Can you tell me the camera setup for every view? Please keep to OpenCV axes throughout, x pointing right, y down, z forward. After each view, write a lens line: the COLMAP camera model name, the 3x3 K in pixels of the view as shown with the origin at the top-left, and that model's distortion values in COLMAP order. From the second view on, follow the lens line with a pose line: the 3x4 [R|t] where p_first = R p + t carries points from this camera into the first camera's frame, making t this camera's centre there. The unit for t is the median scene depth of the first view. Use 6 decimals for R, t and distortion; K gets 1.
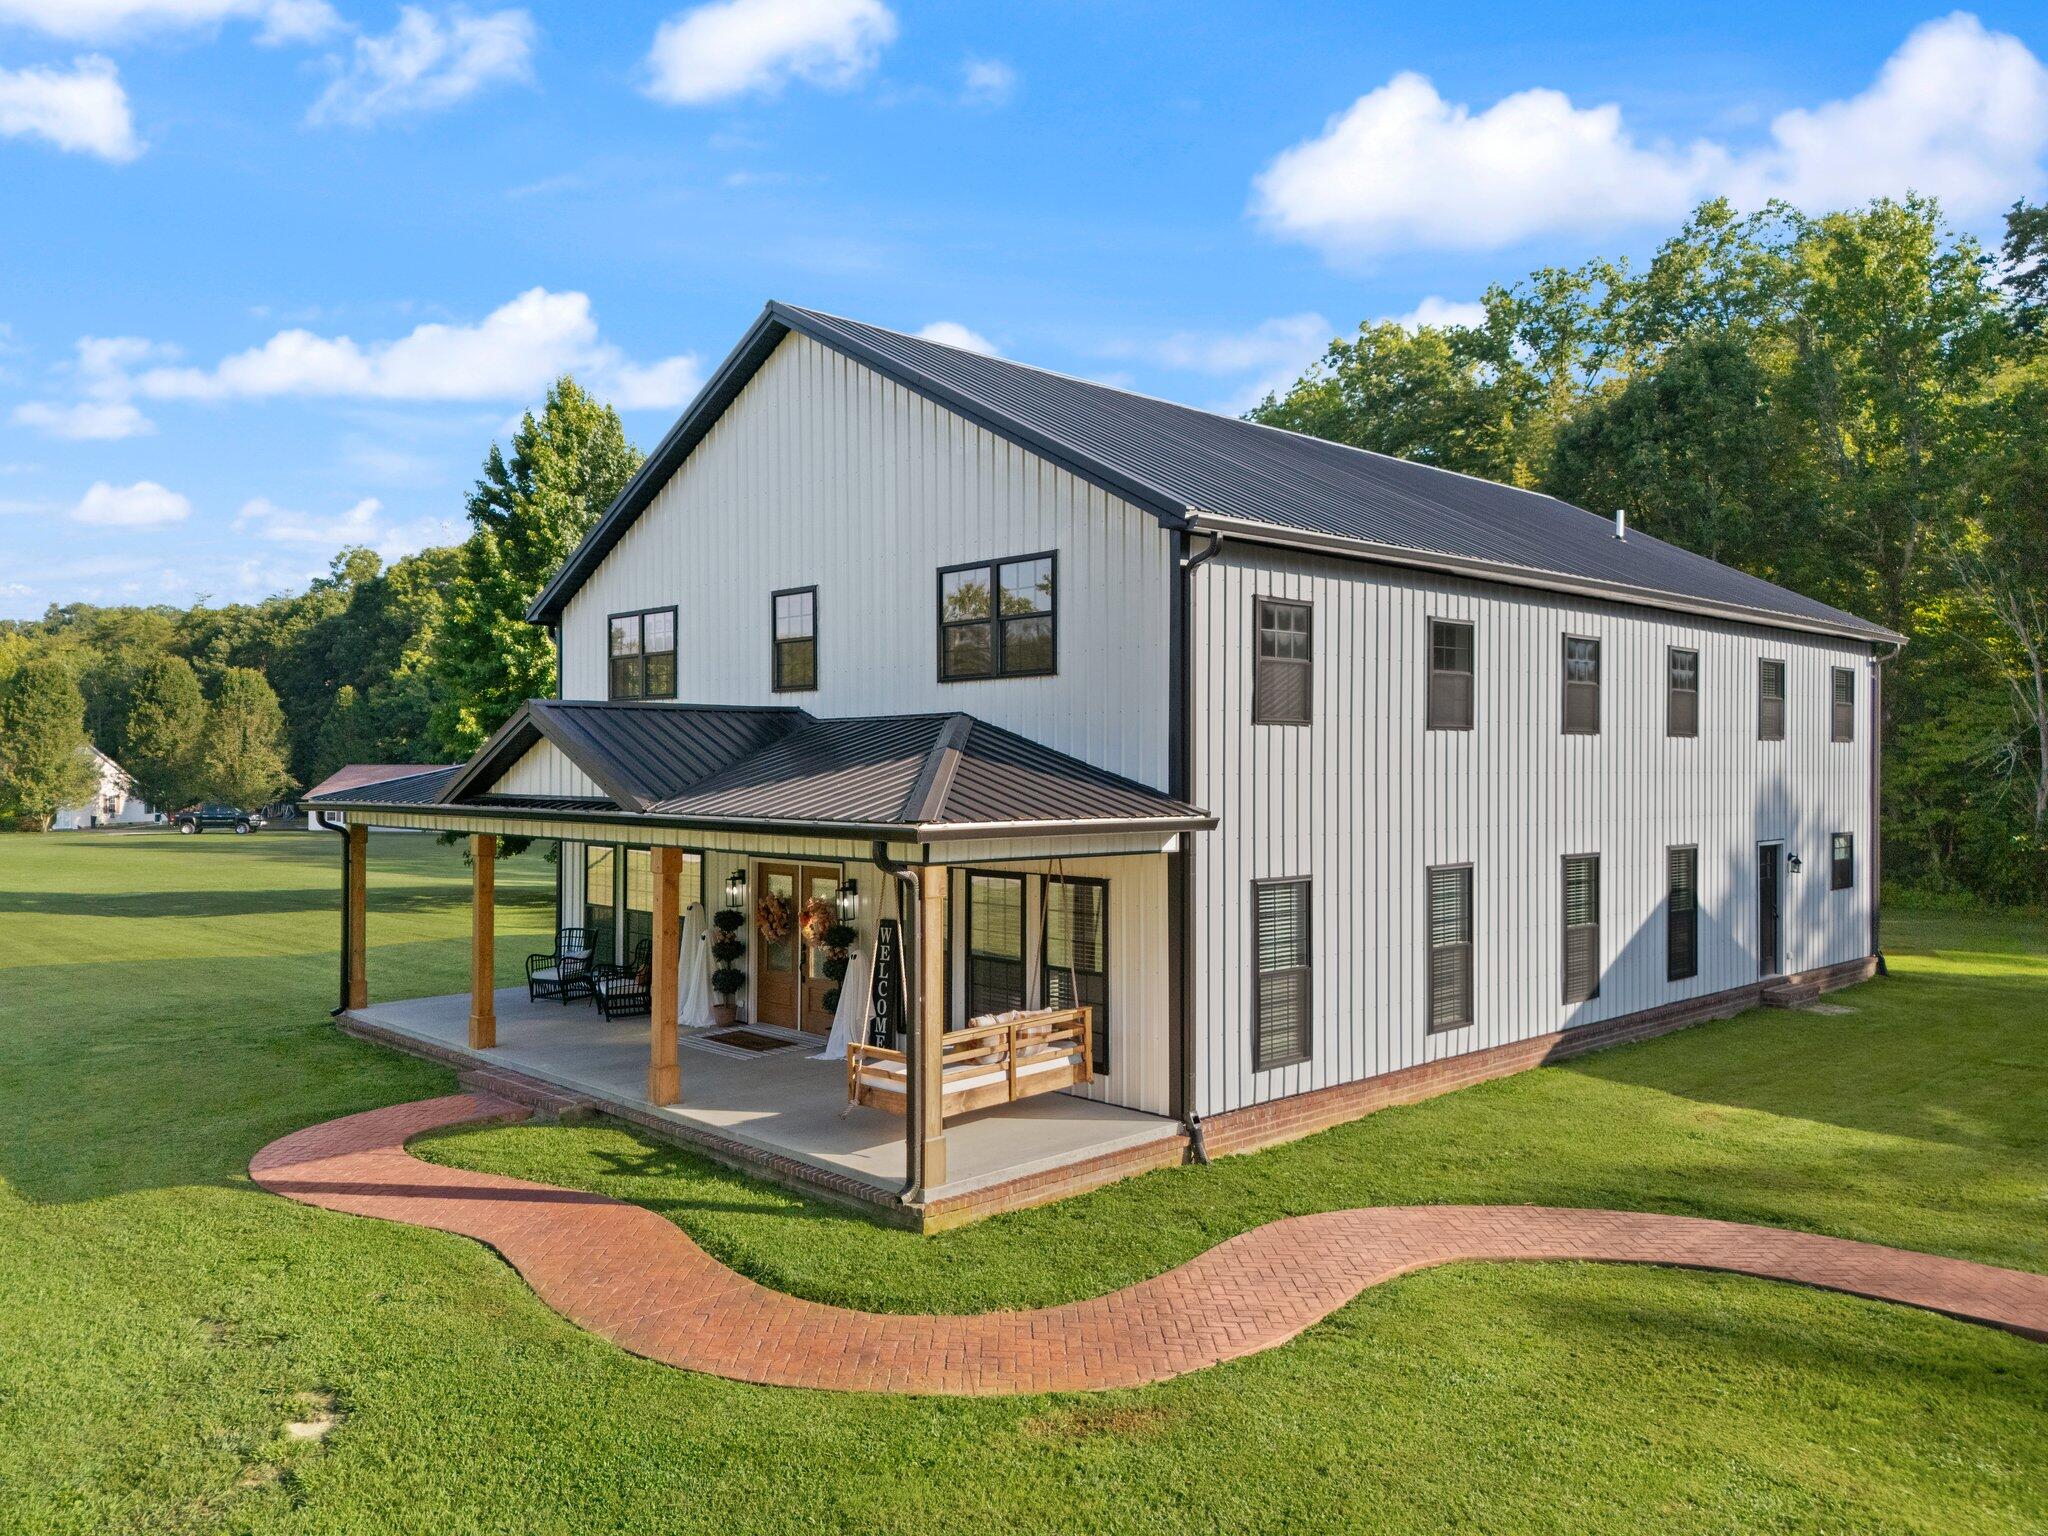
lens RADIAL K [[1493.6, 0, 1026.6], [0, 1493.6, 781.8], [0, 0, 1]] dist [0.047216, -0.009844]
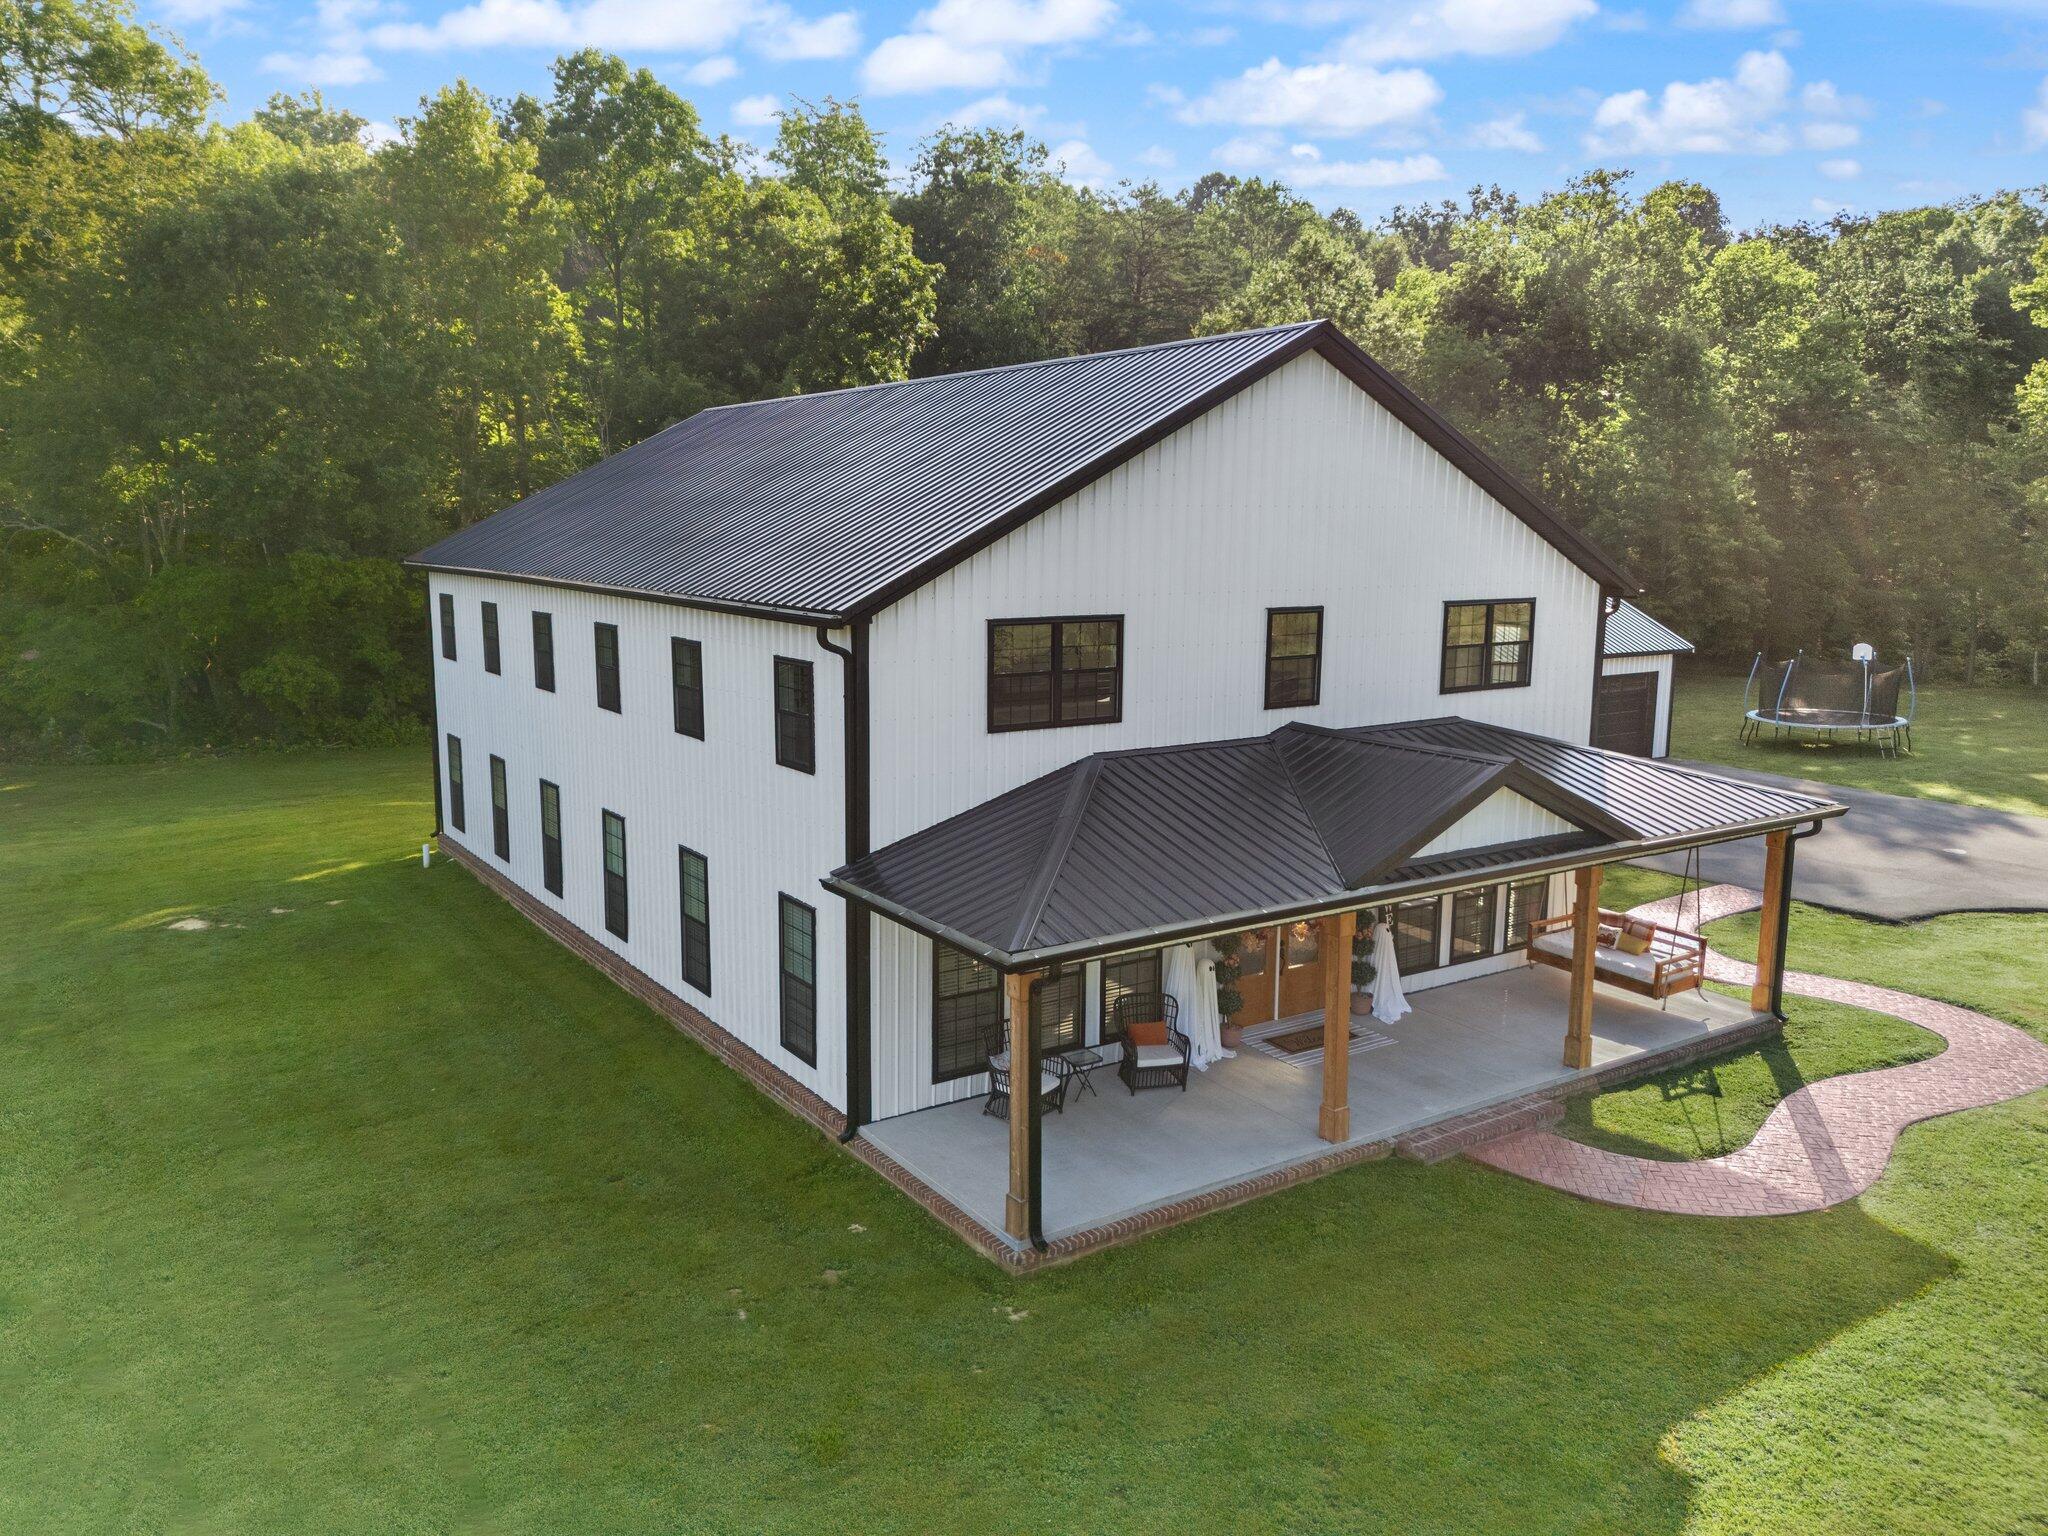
lens RADIAL K [[1493.6, 0, 1026.6], [0, 1493.6, 781.8], [0, 0, 1]] dist [0.047216, -0.009844]
pose [[0.171163, -0.162595, 0.971733, -1.174479], [0.006958, 0.986463, 0.163834, -0.175787], [-0.985218, -0.021281, 0.169978, 0.979940]]
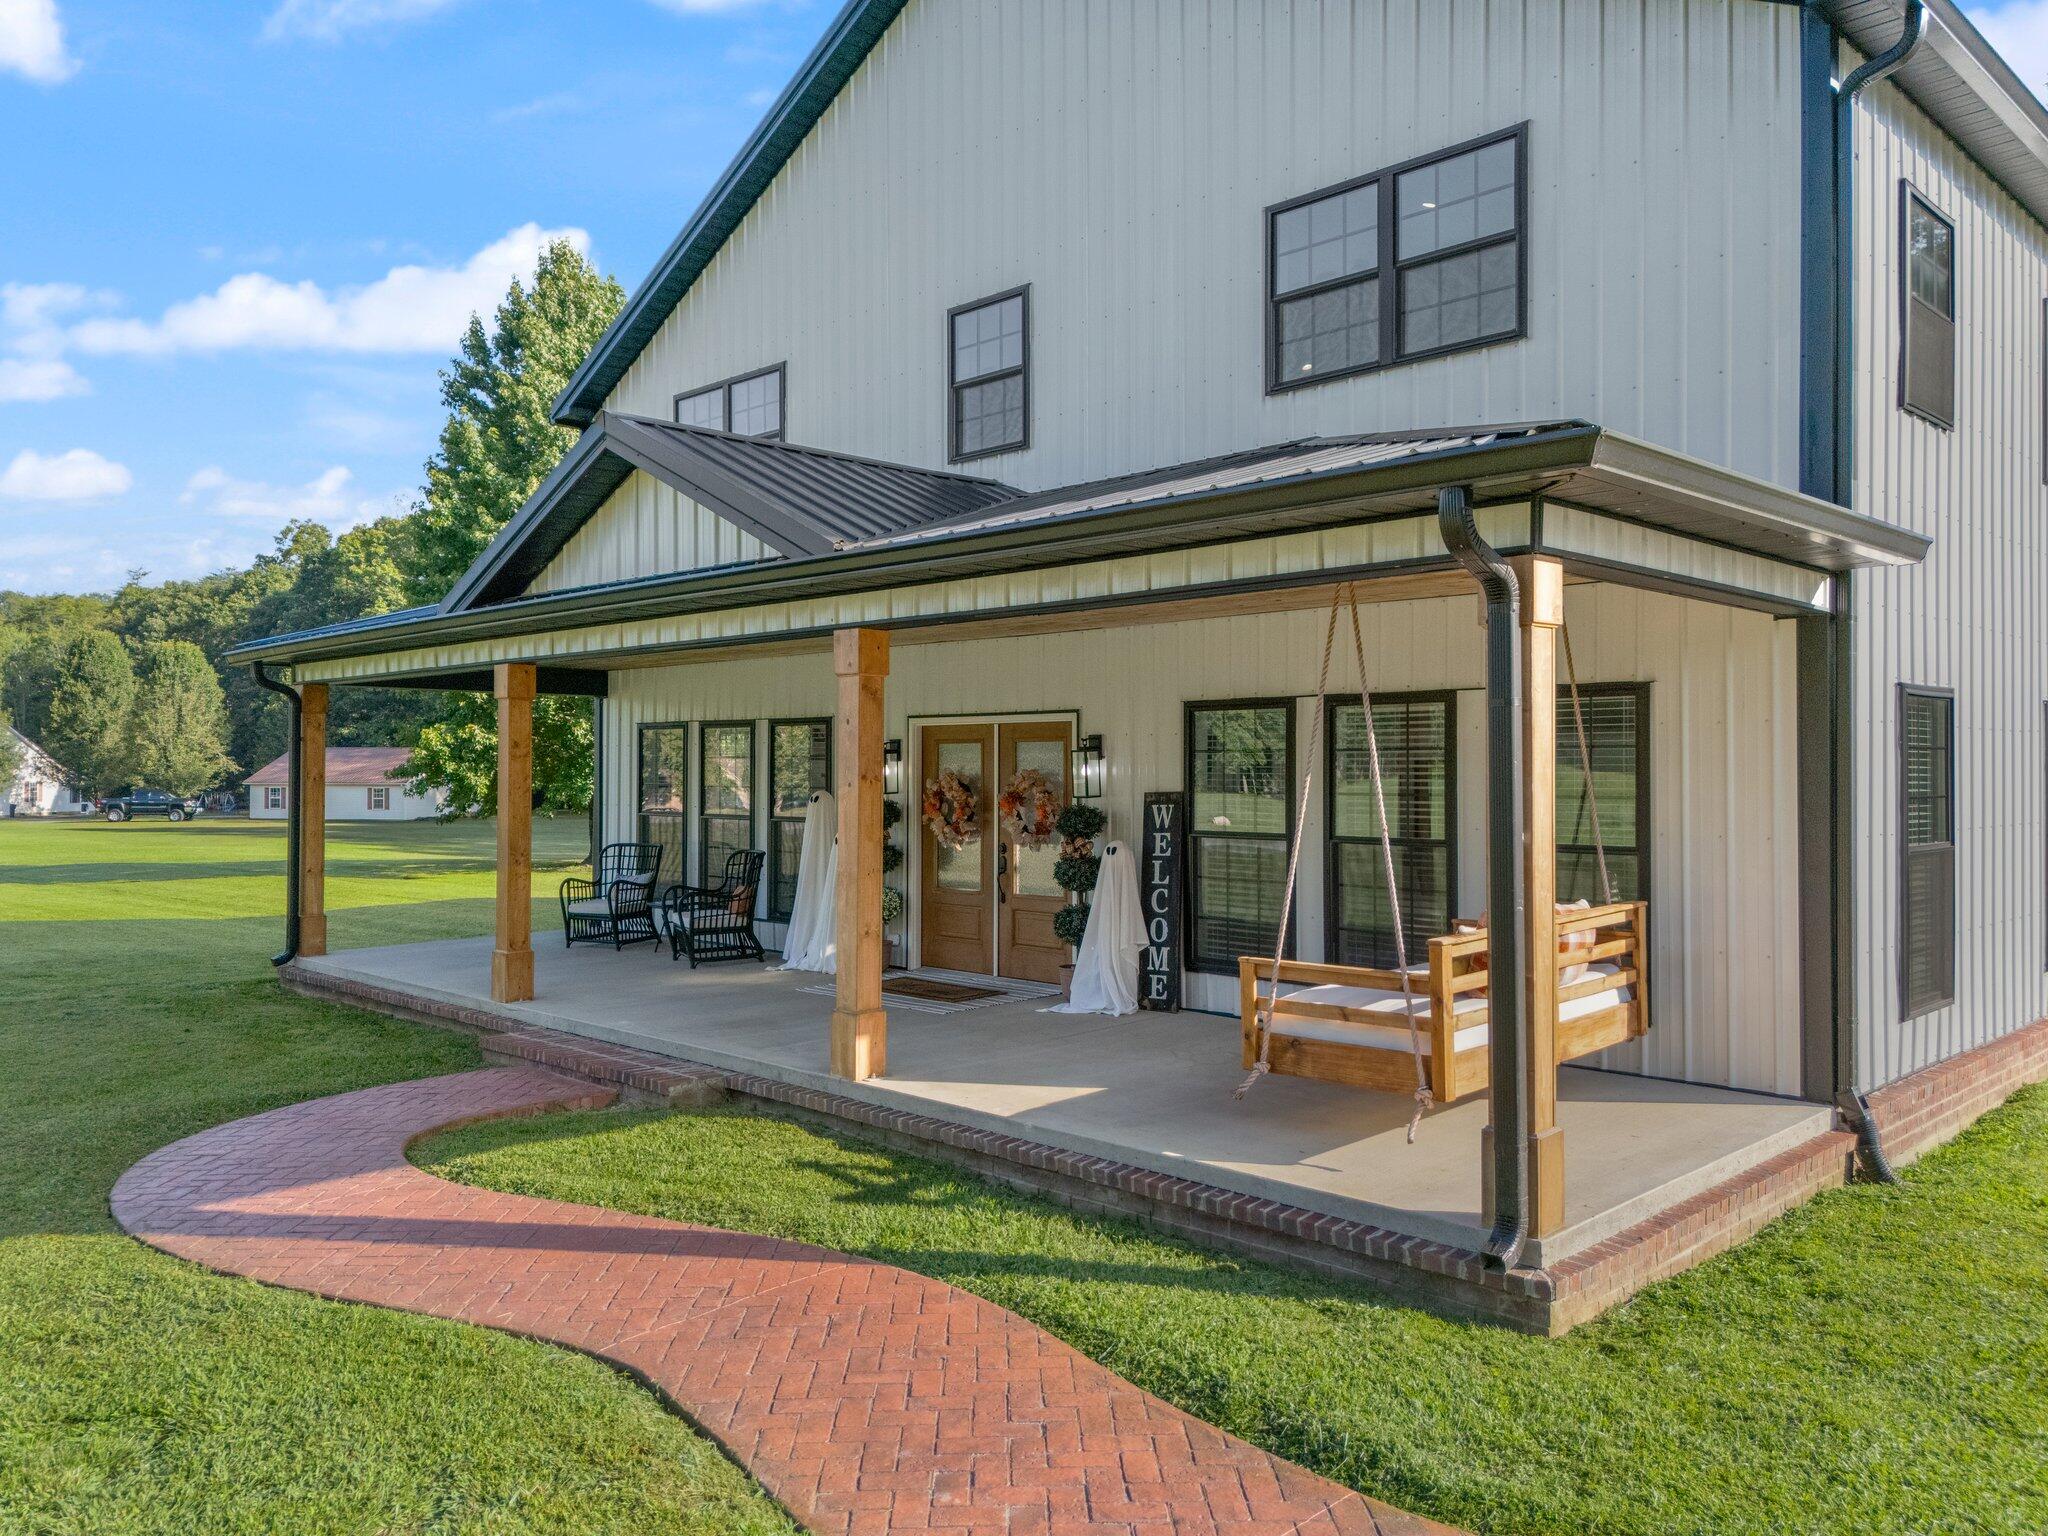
lens RADIAL K [[1517.5, 0, 1024.0], [0, 1517.5, 768.0], [0, 0, 1]] dist [0.076795, -0.069725]
pose [[0.999790, -0.001104, 0.020439, -0.150190], [0.001388, 0.999903, -0.013866, 0.082686], [-0.020422, 0.013892, 0.999695, 0.328145]]
